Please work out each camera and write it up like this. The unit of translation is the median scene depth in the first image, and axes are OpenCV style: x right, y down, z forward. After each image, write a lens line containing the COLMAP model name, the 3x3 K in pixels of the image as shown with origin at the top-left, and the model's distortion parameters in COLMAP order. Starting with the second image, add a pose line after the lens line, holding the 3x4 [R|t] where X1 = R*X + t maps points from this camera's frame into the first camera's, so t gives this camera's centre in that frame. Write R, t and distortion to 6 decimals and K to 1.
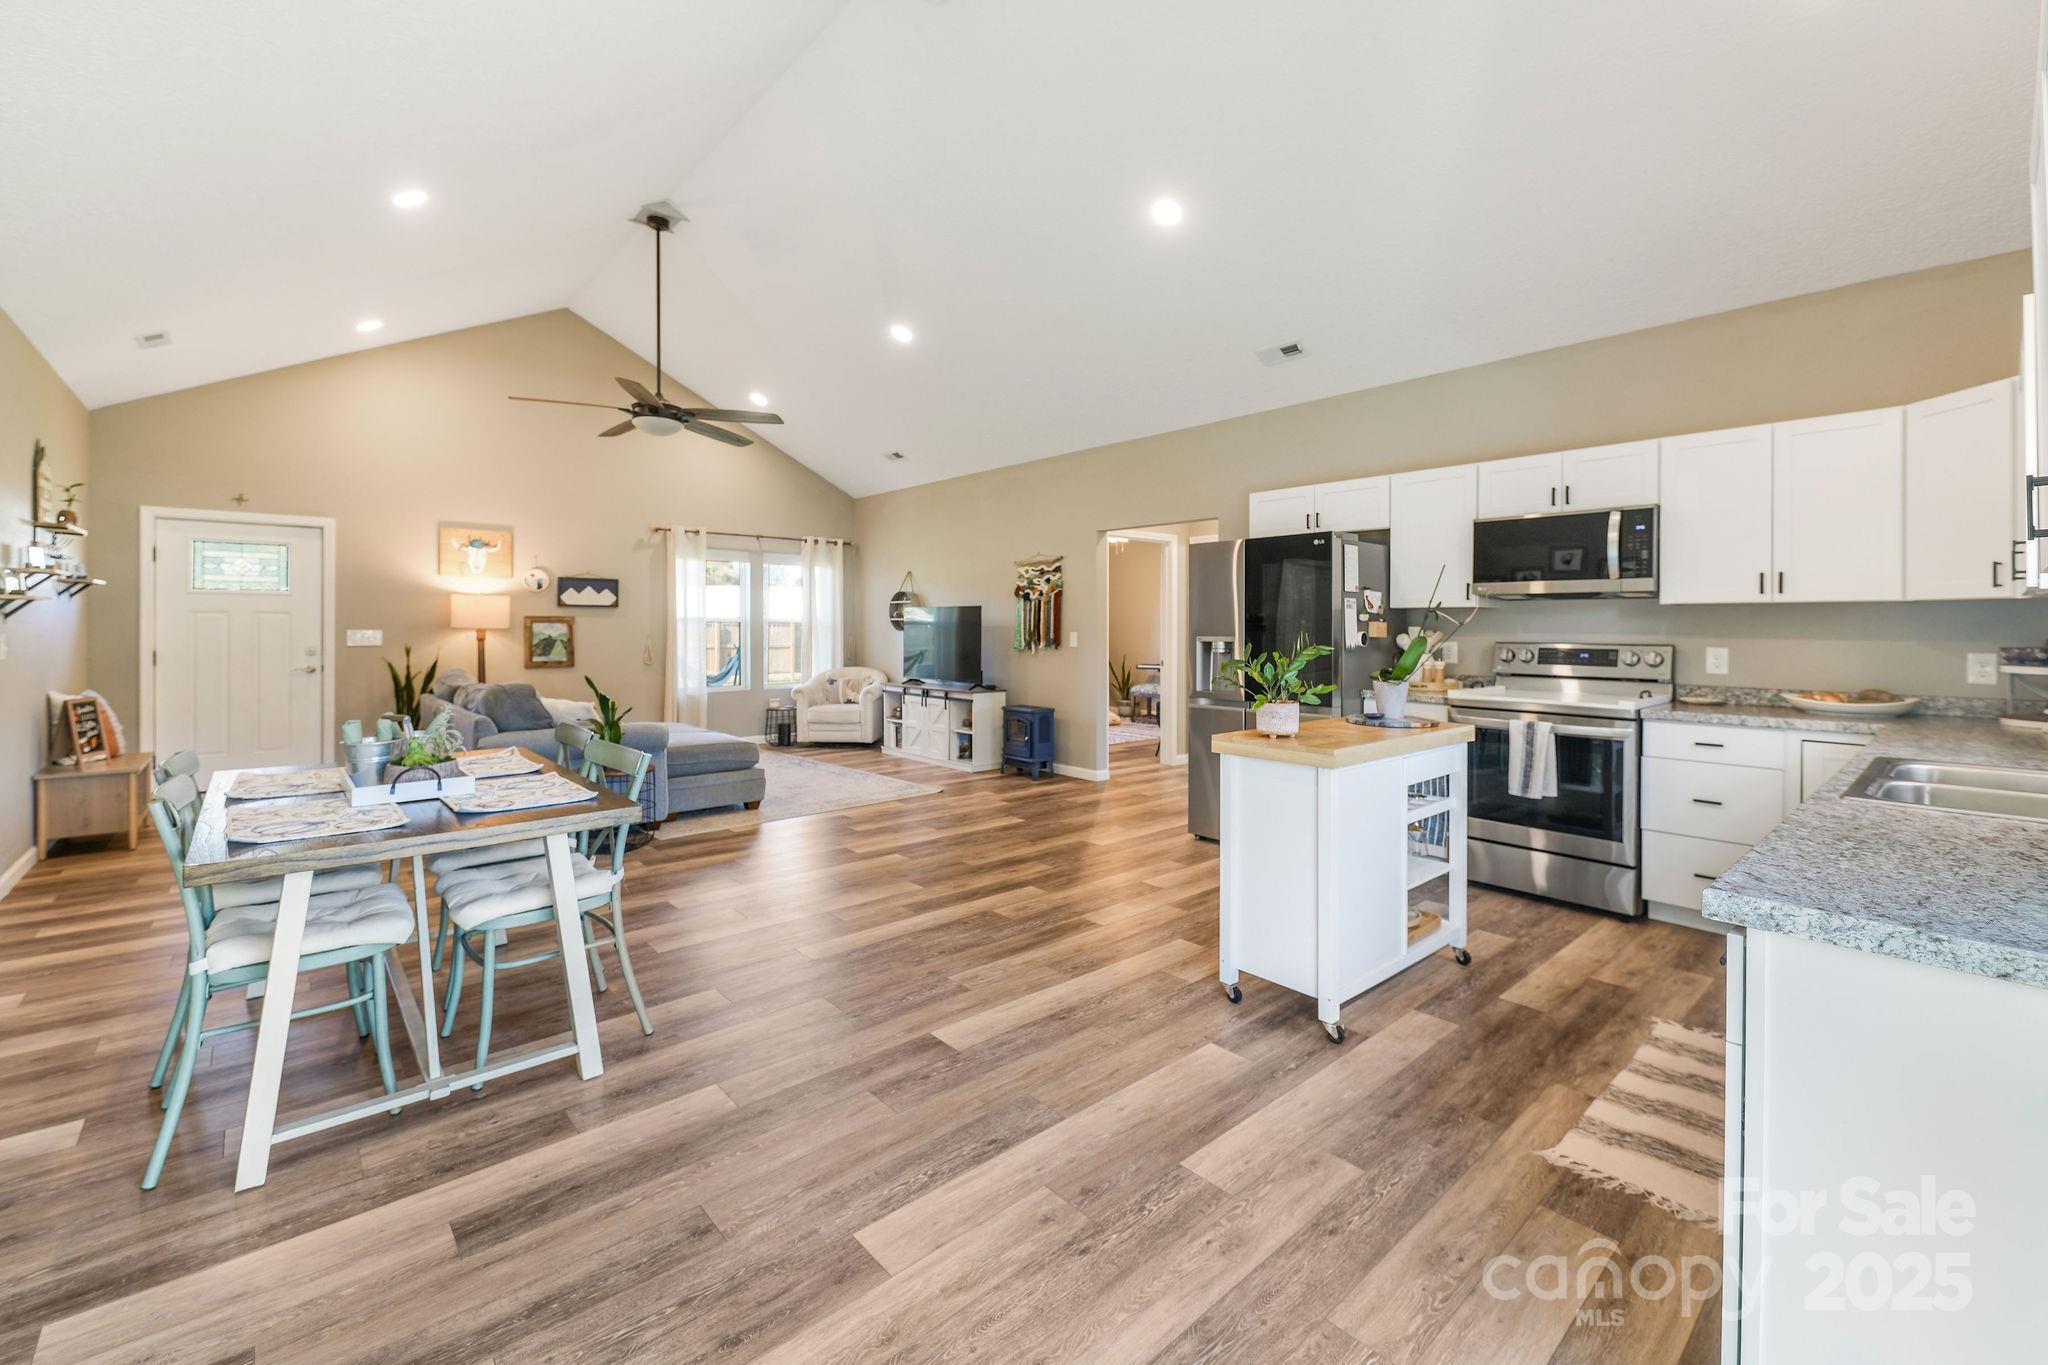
lens RADIAL K [[800.6, 0, 1037.3], [0, 800.6, 627.4], [0, 0, 1]] dist [0.017399, 0.000037]
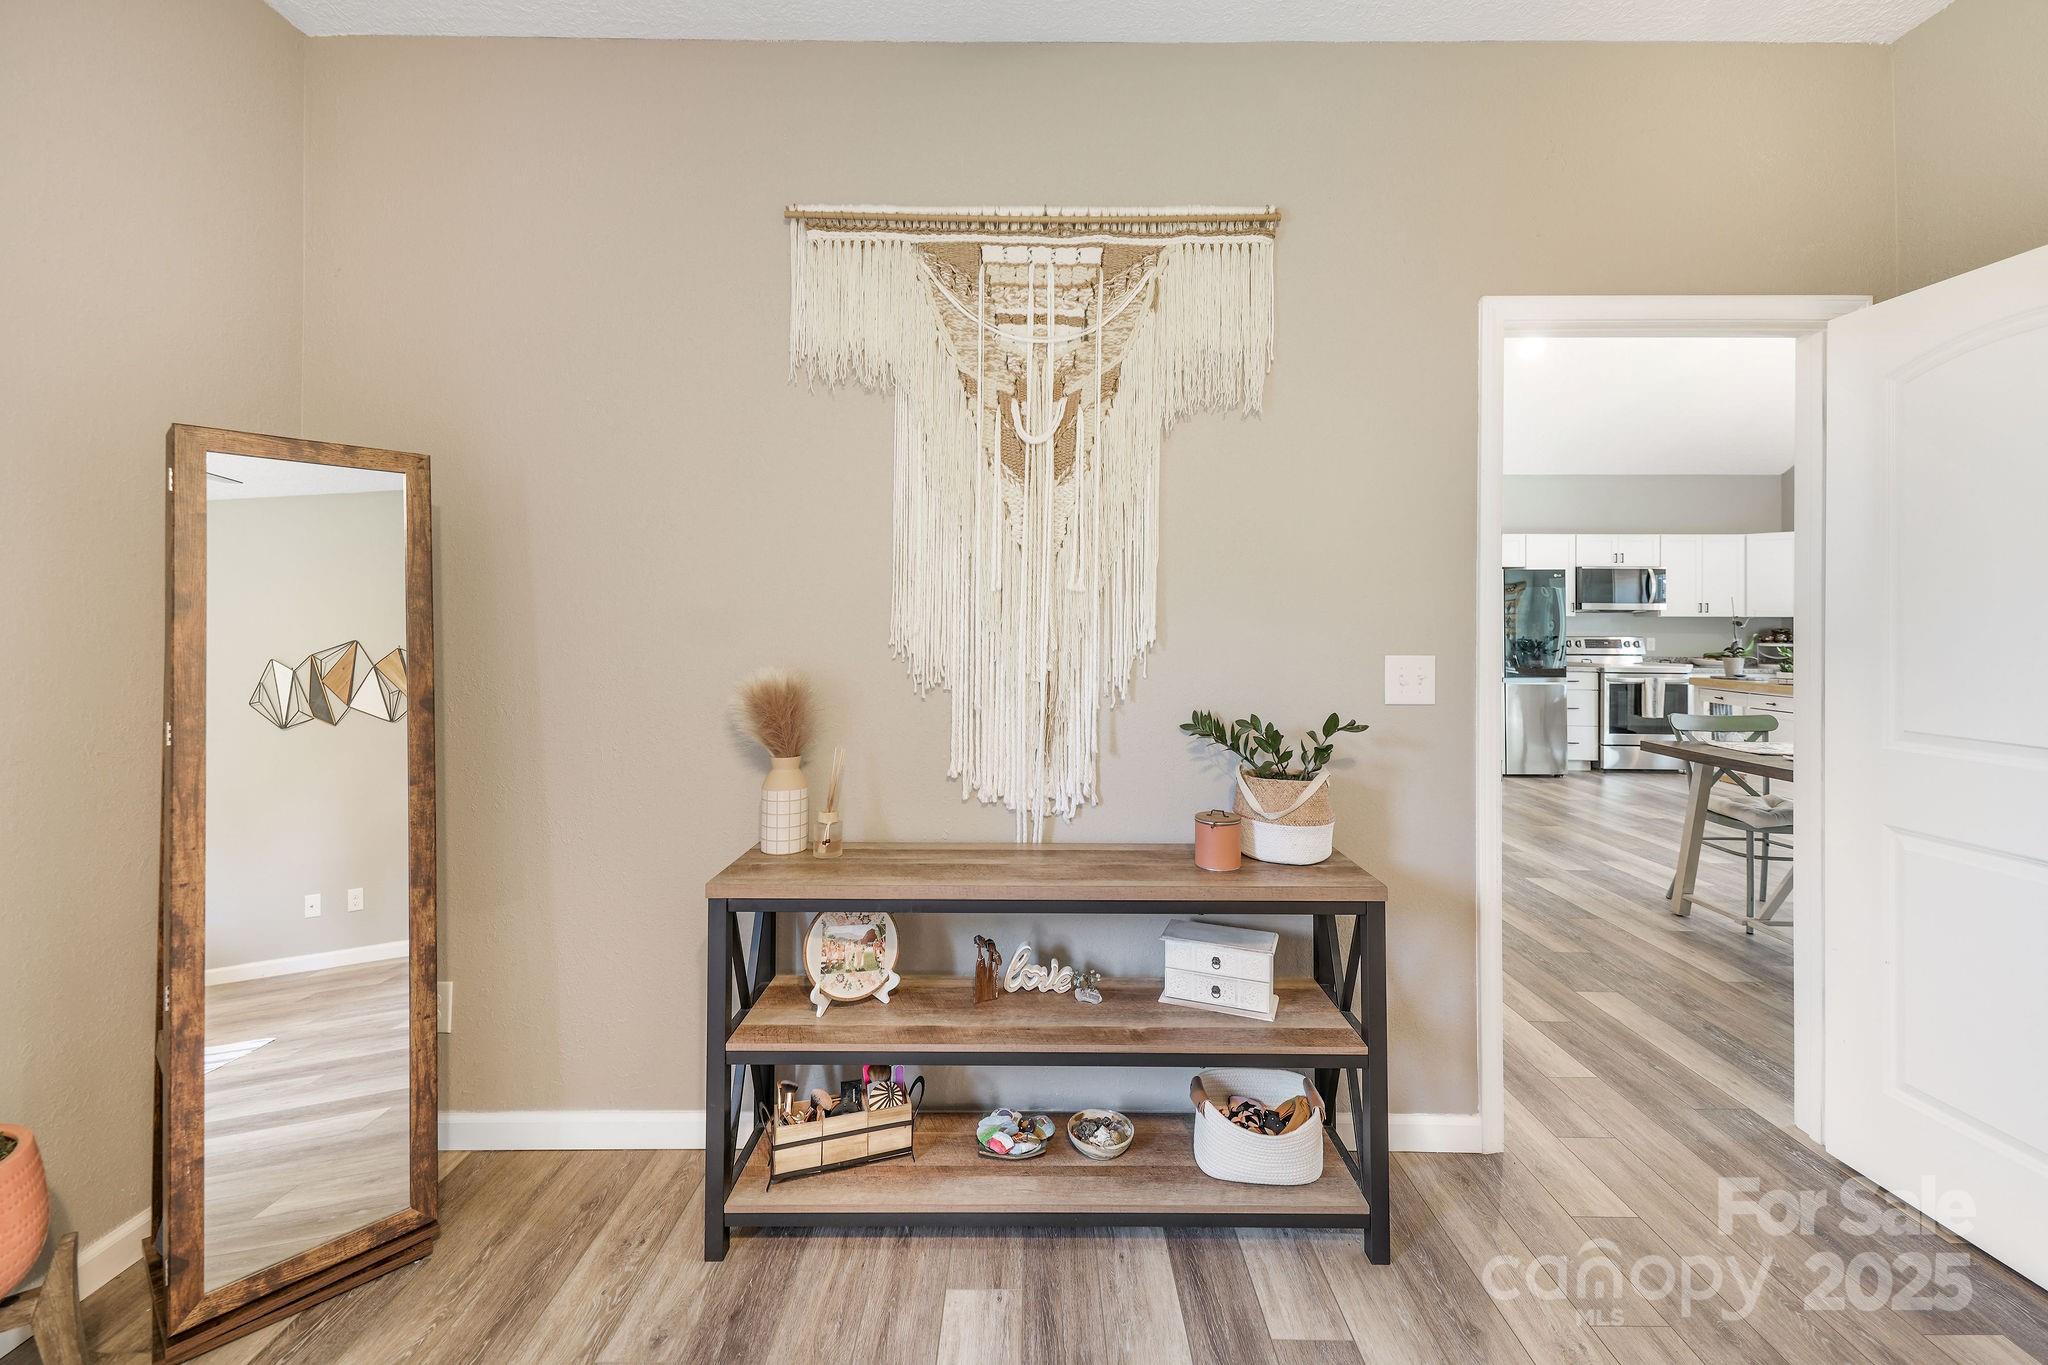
lens RADIAL K [[820.1, 0, 1017.7], [0, 820.1, 618.3], [0, 0, 1]] dist [0.026286, -0.000065]
pose [[0.681604, 0.003261, 0.731714, -1.482395], [0.000427, 0.999988, -0.004854, -0.012325], [-0.731721, 0.003621, 0.681595, 0.605531]]
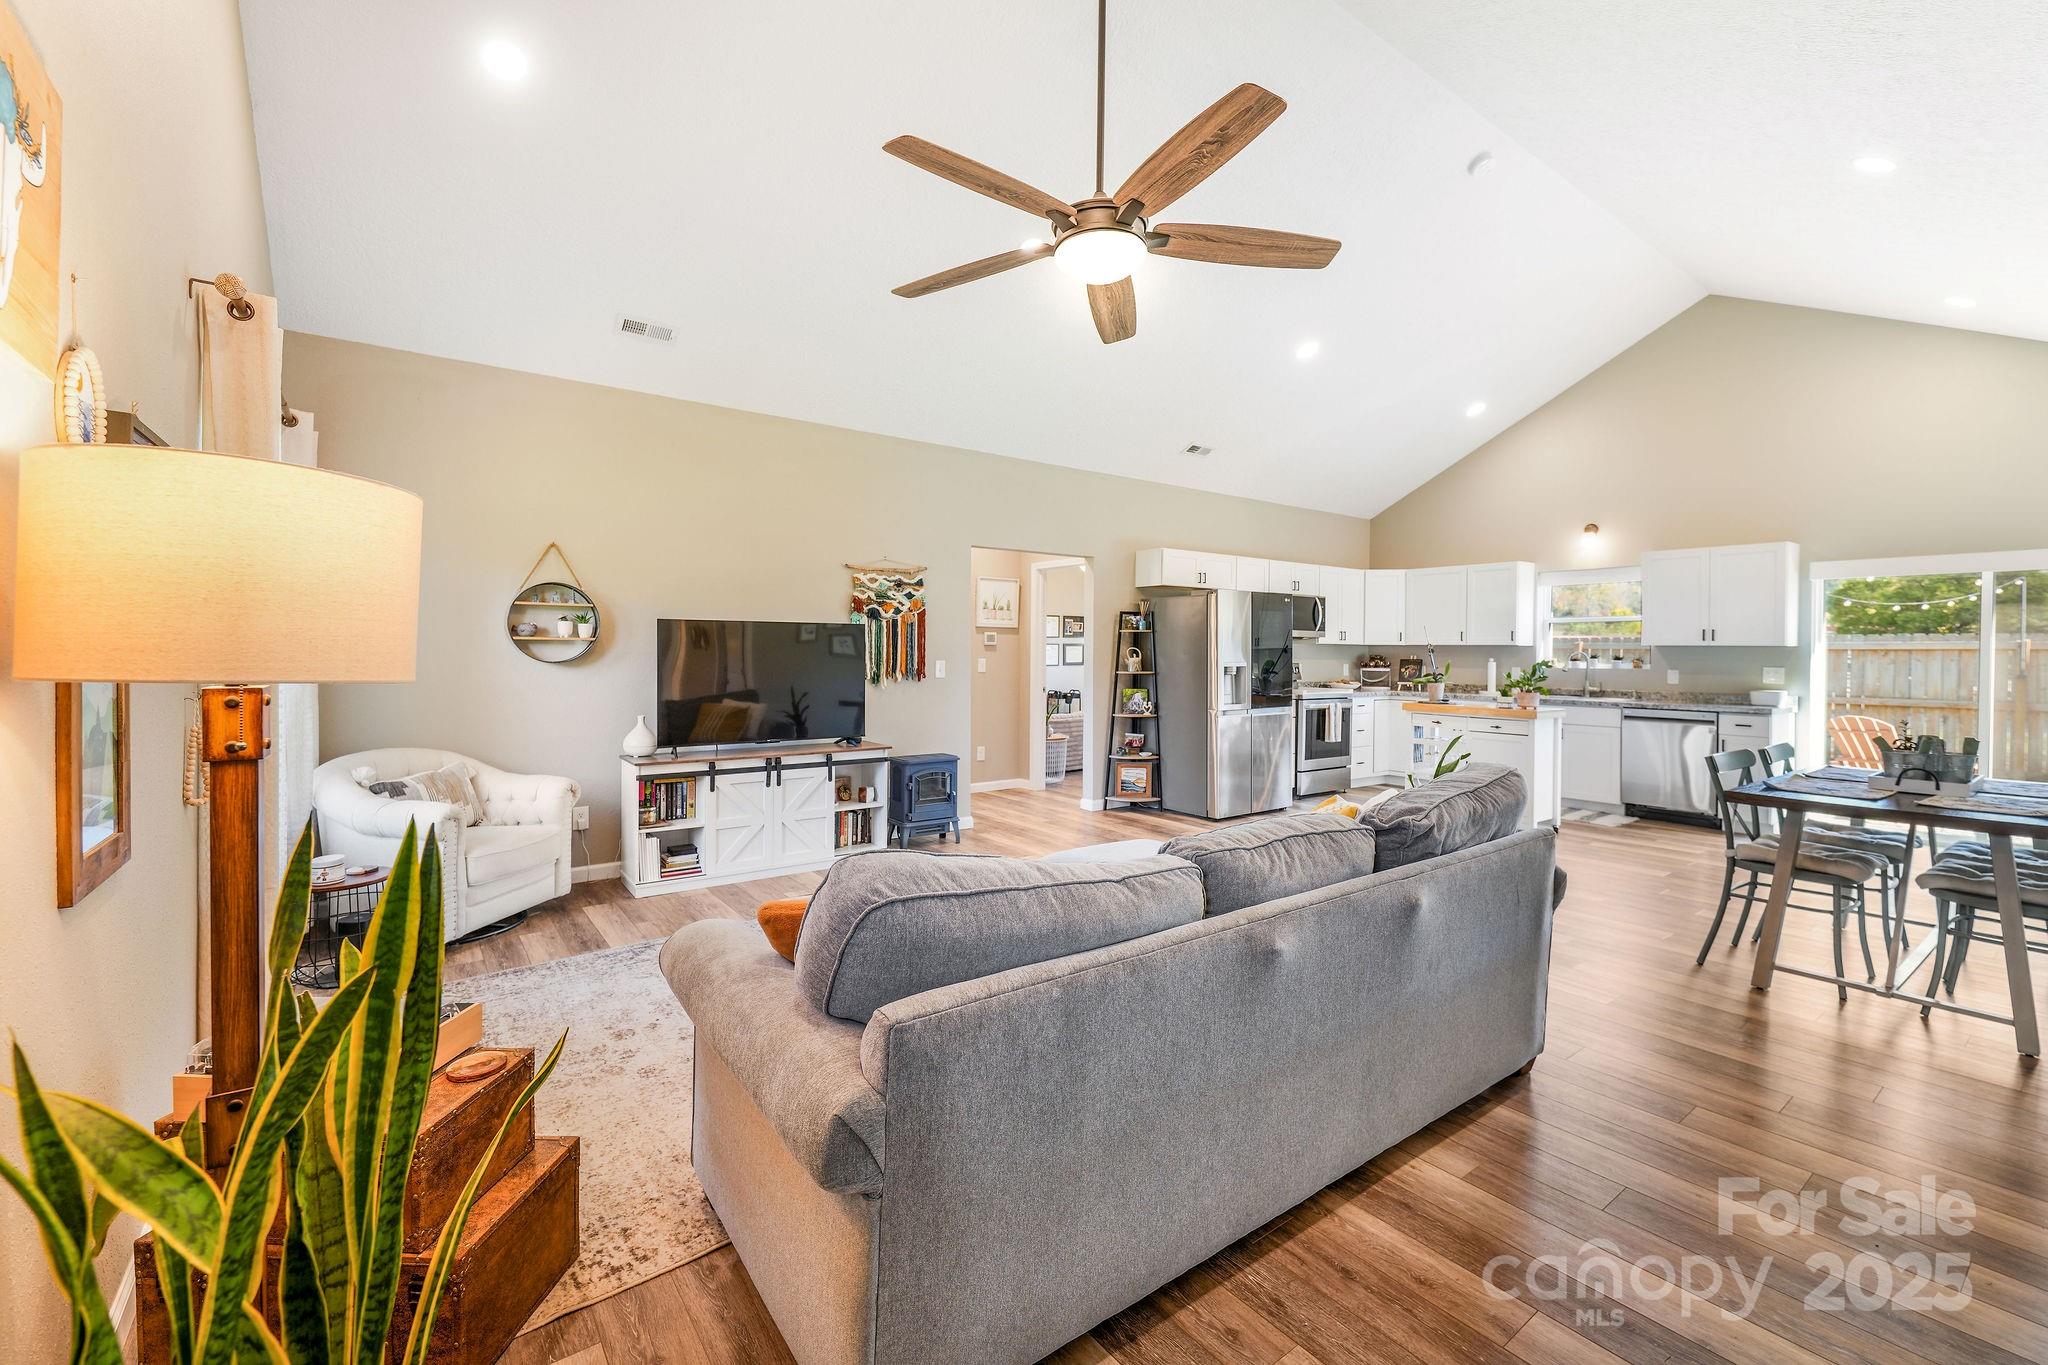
lens RADIAL K [[851.6, 0, 1008.6], [0, 851.6, 655.8], [0, 0, 1]] dist [-0.000001, -0.000239]
pose [[0.123862, -0.009131, 0.992257, -1.239510], [-0.006322, 0.999930, 0.009991, -0.011678], [-0.992279, -0.007510, 0.123796, 1.224009]]
